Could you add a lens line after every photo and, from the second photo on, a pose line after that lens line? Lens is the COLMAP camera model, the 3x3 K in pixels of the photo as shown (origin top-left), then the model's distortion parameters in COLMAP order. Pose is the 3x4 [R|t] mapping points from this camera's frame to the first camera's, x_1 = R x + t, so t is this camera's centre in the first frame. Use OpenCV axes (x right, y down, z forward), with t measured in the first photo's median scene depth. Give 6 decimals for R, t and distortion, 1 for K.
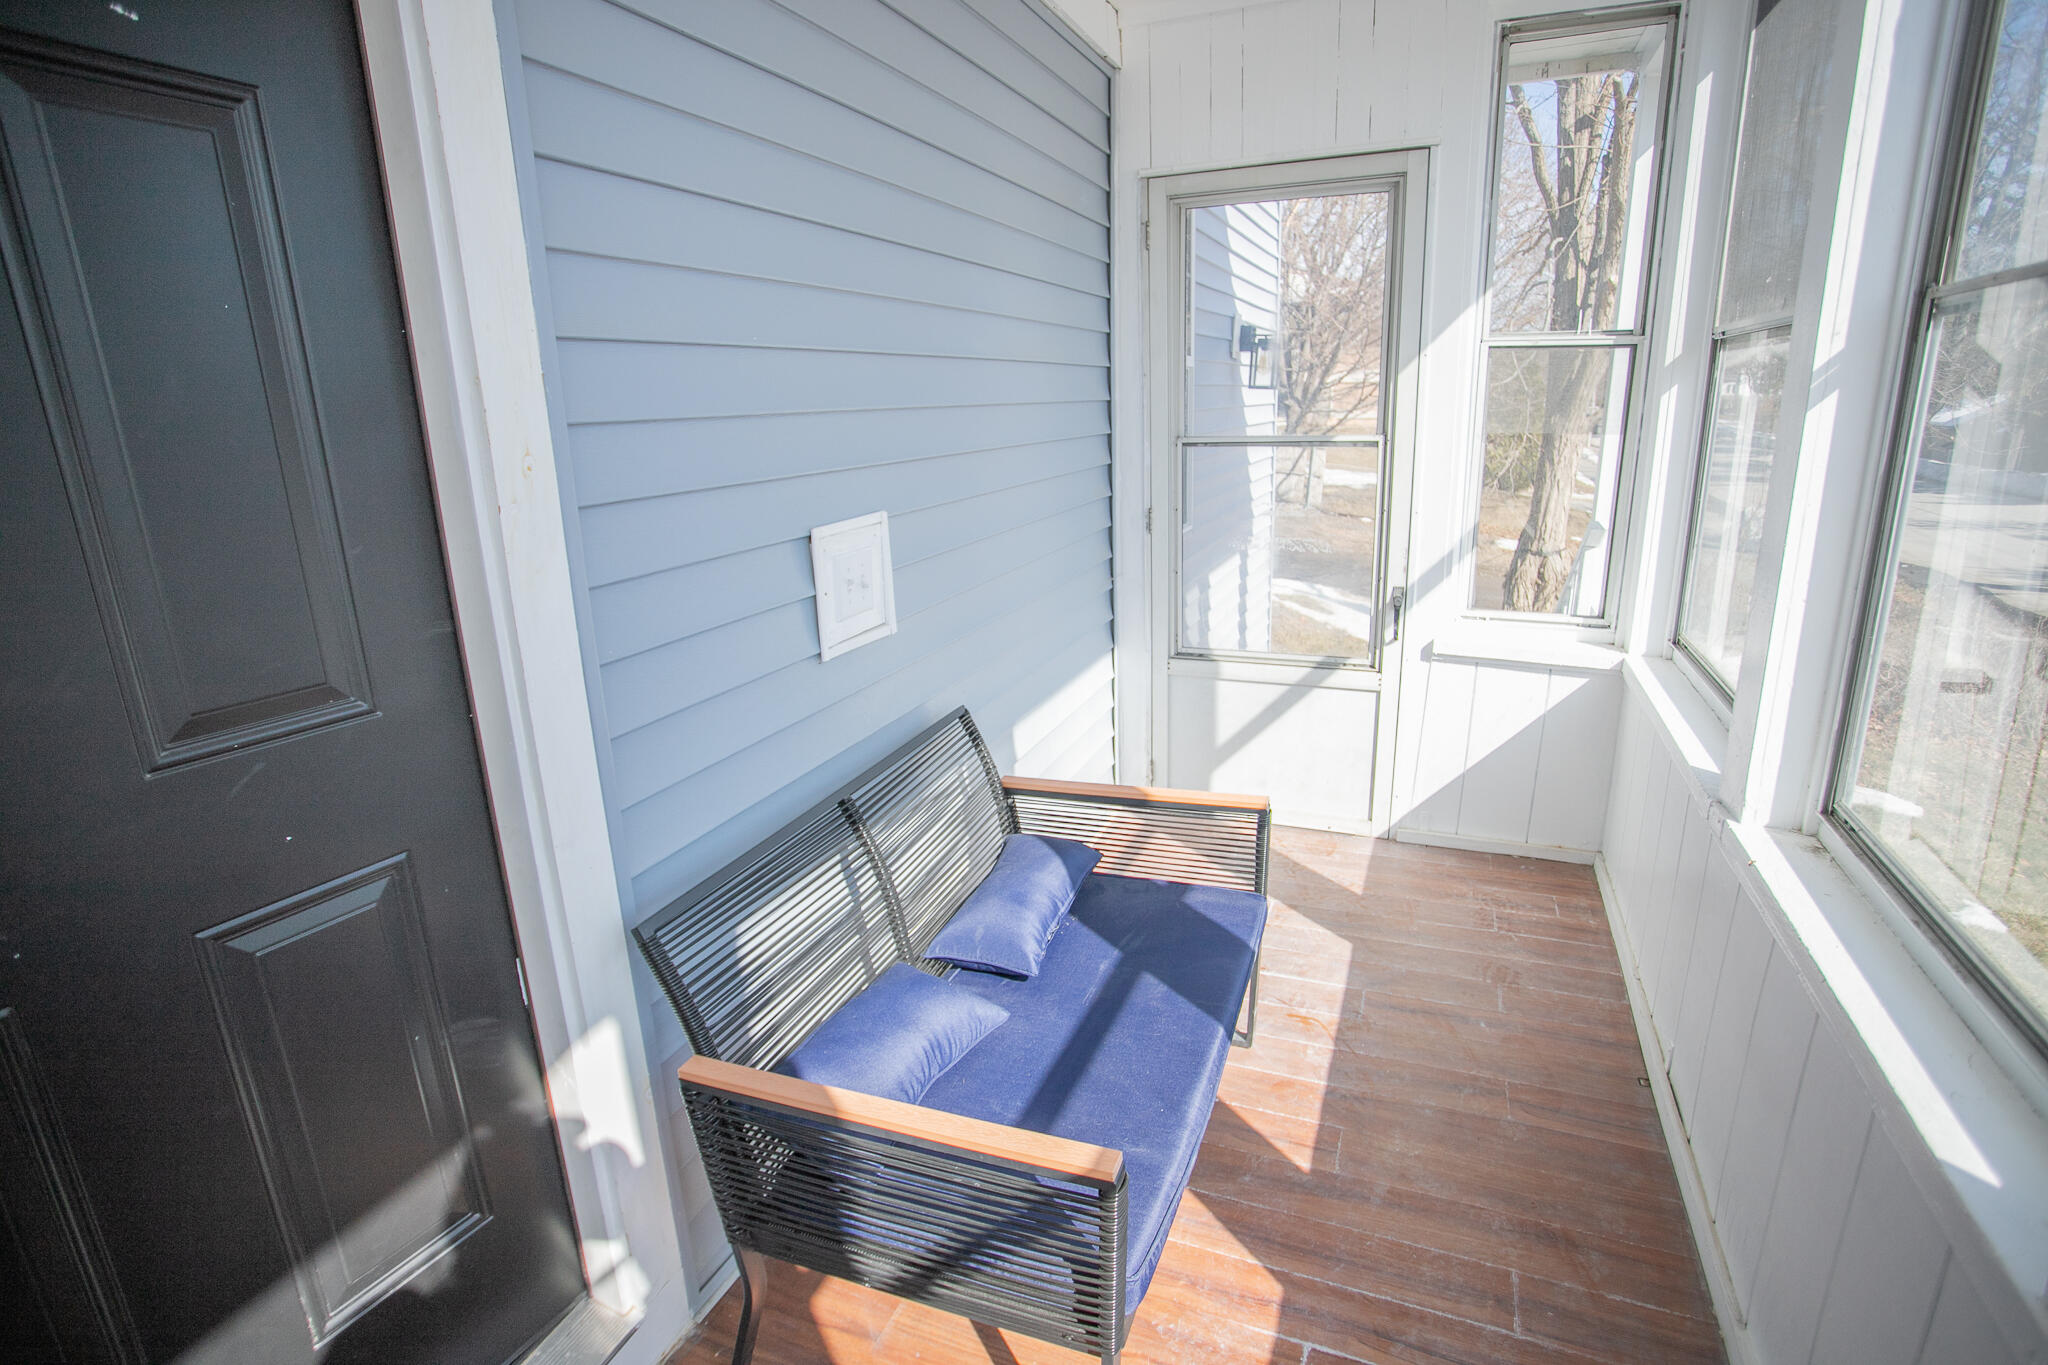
lens RADIAL K [[996.2, 0, 1023.1], [0, 996.2, 678.7], [0, 0, 1]] dist [-0.048328, 0.001455]
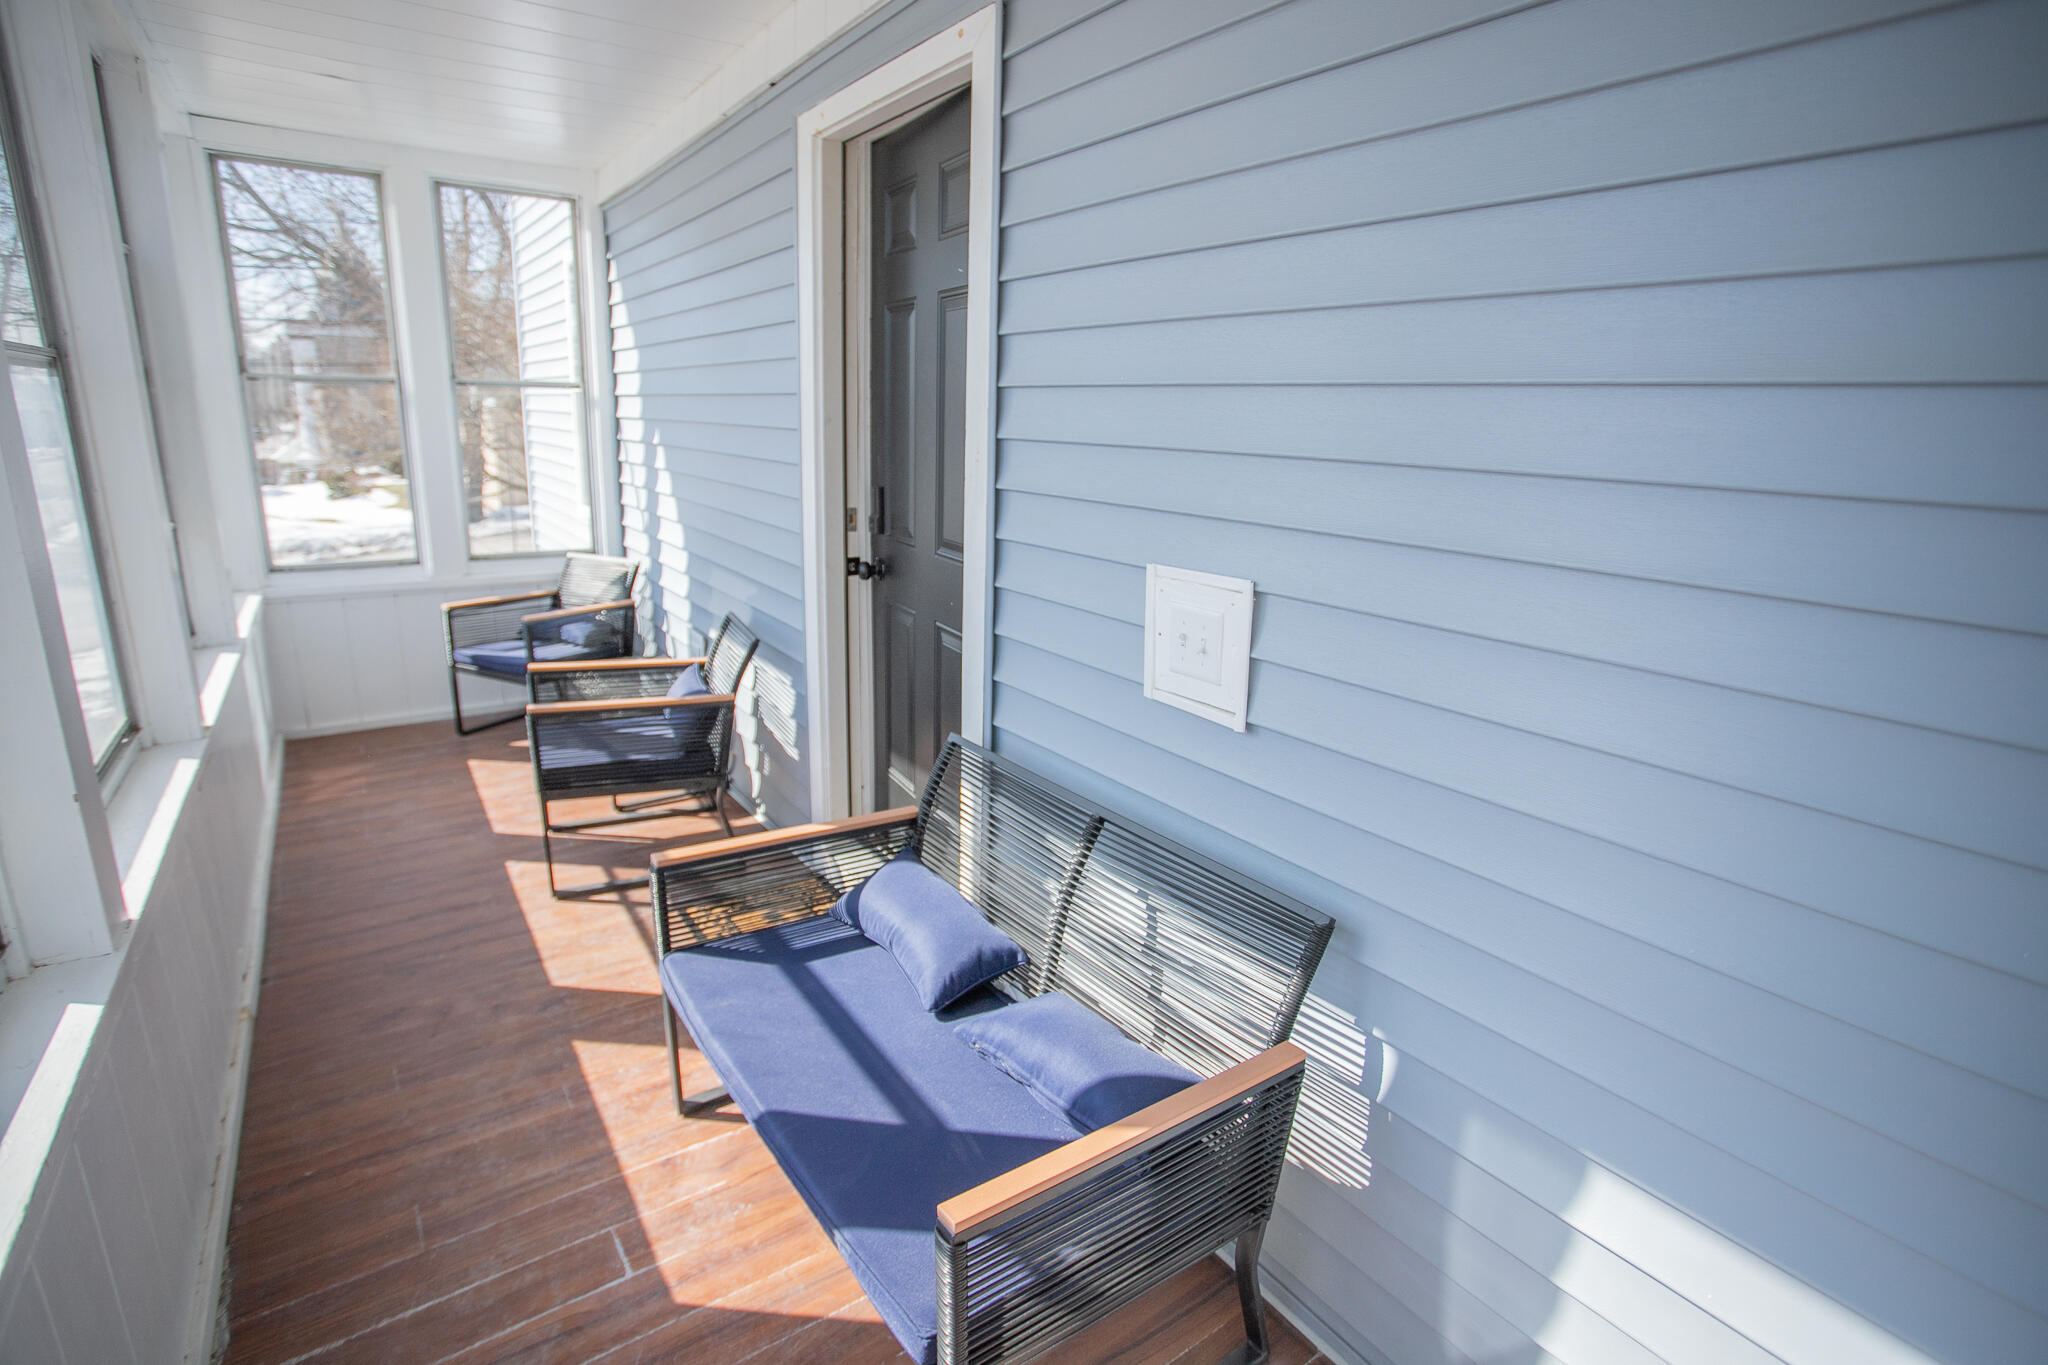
lens RADIAL K [[996.2, 0, 1022.2], [0, 996.2, 686.8], [0, 0, 1]] dist [-0.048328, 0.001455]
pose [[-0.544779, 0.224067, -0.808091, 0.745969], [-0.241060, 0.881124, 0.406829, -0.444992], [0.803185, 0.416430, -0.426004, 1.453636]]
